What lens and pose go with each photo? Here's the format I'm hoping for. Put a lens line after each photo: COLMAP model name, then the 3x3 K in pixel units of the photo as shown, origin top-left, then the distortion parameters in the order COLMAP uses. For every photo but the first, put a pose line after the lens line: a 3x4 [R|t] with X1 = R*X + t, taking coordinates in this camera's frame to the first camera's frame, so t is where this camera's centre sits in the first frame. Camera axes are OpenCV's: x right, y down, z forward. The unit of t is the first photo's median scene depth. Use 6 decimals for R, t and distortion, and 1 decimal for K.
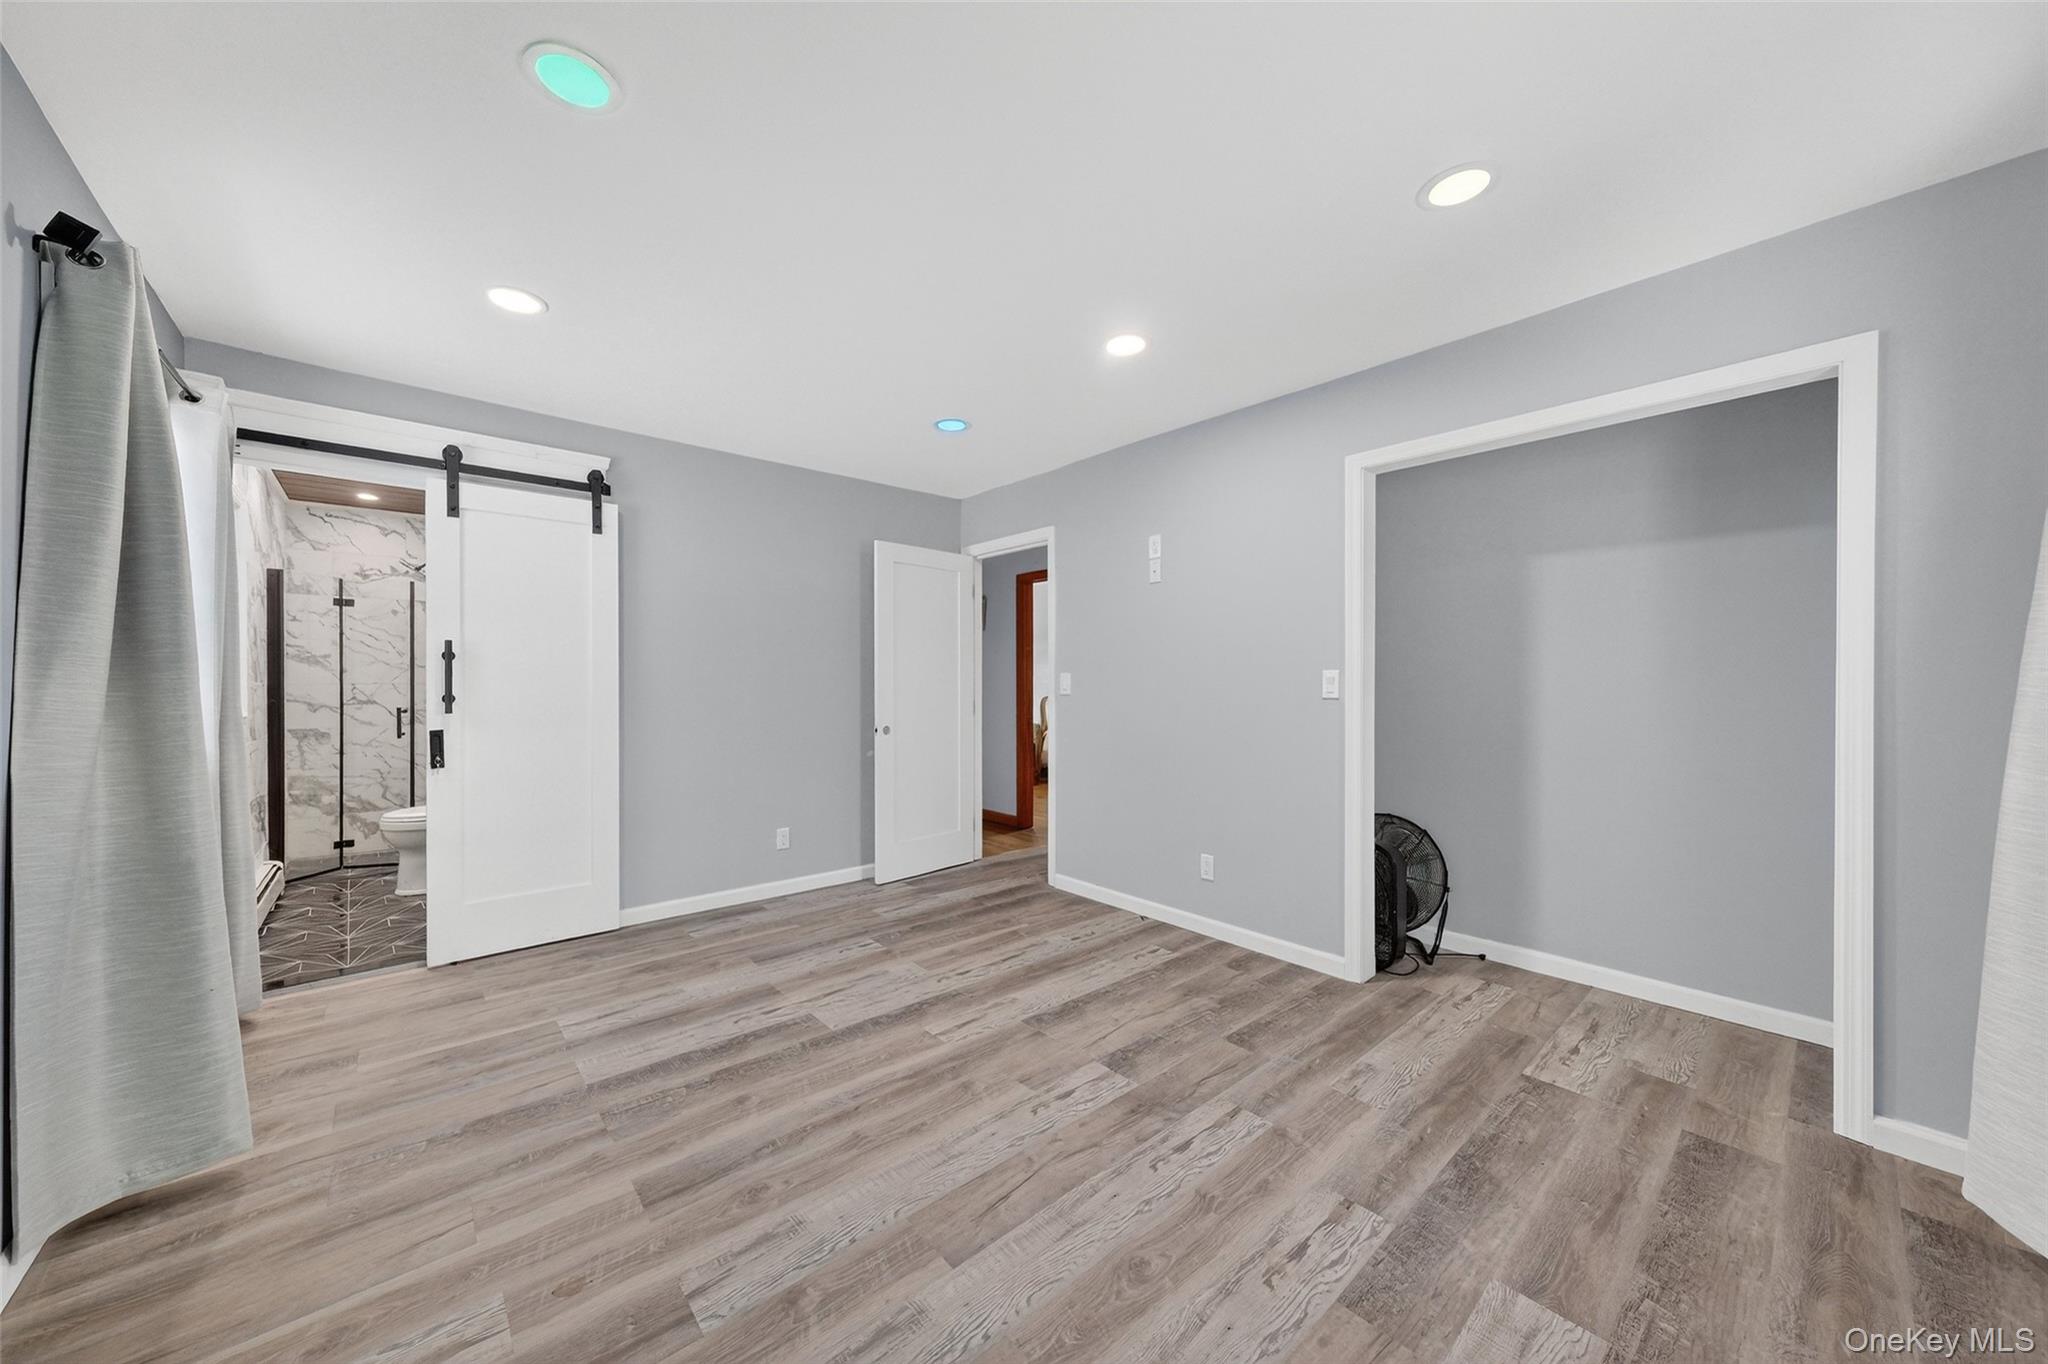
lens RADIAL K [[723.5, 0, 1020.1], [0, 723.5, 685.9], [0, 0, 1]] dist [0.005886, 0.000191]
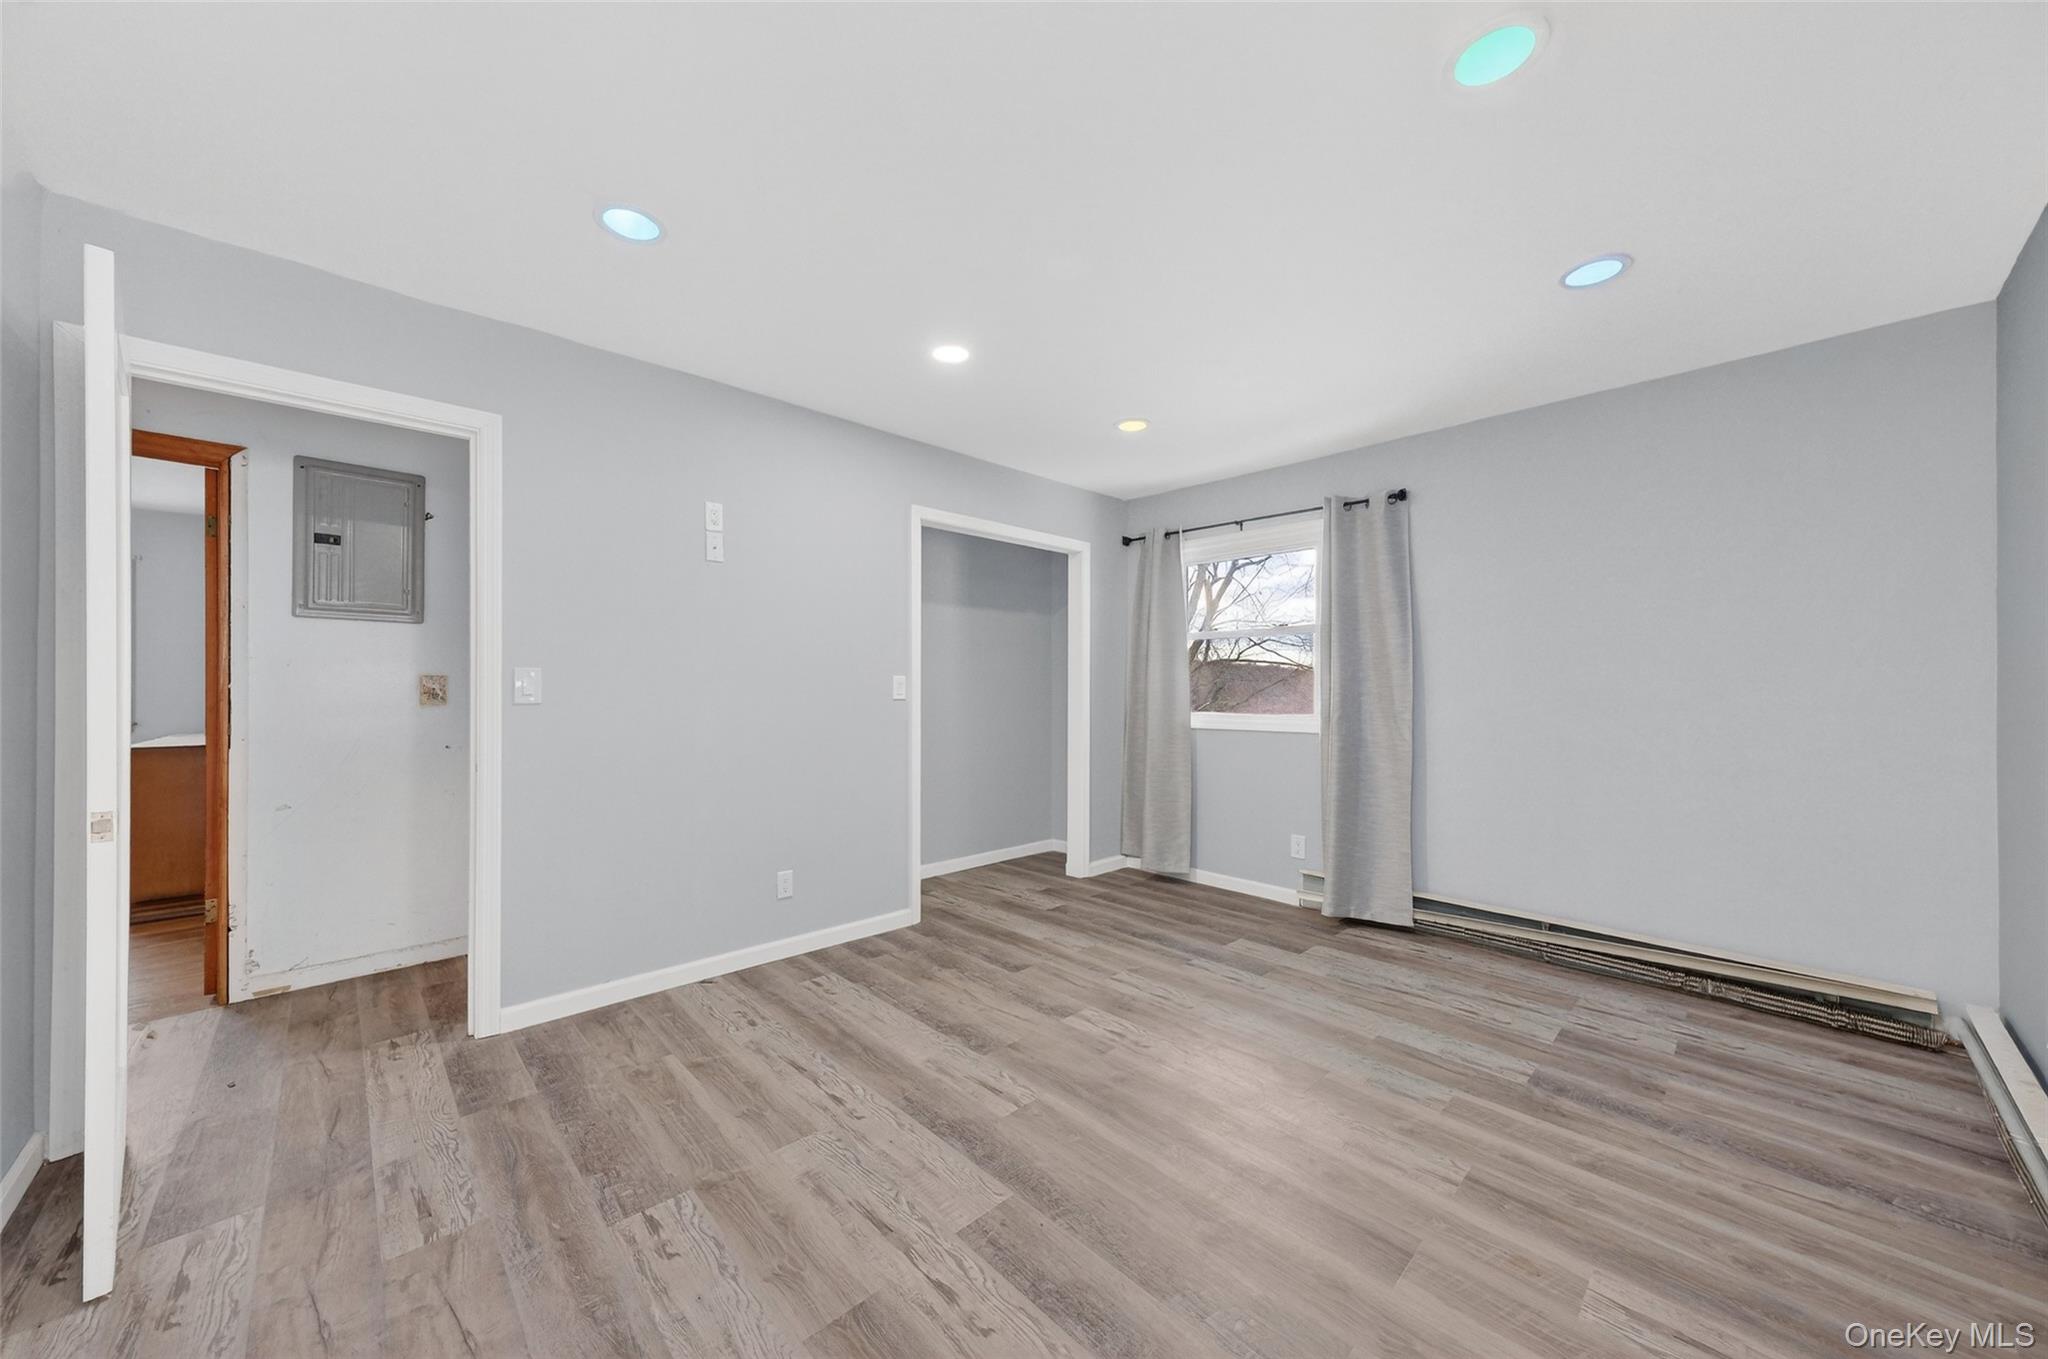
lens RADIAL K [[723.5, 0, 1020.7], [0, 723.5, 686.6], [0, 0, 1]] dist [0.005886, 0.000191]
pose [[-0.050063, 0.000275, 0.998746, -0.954172], [-0.001995, 0.999998, -0.000376, -0.004671], [-0.998744, -0.002011, -0.050063, 1.040710]]
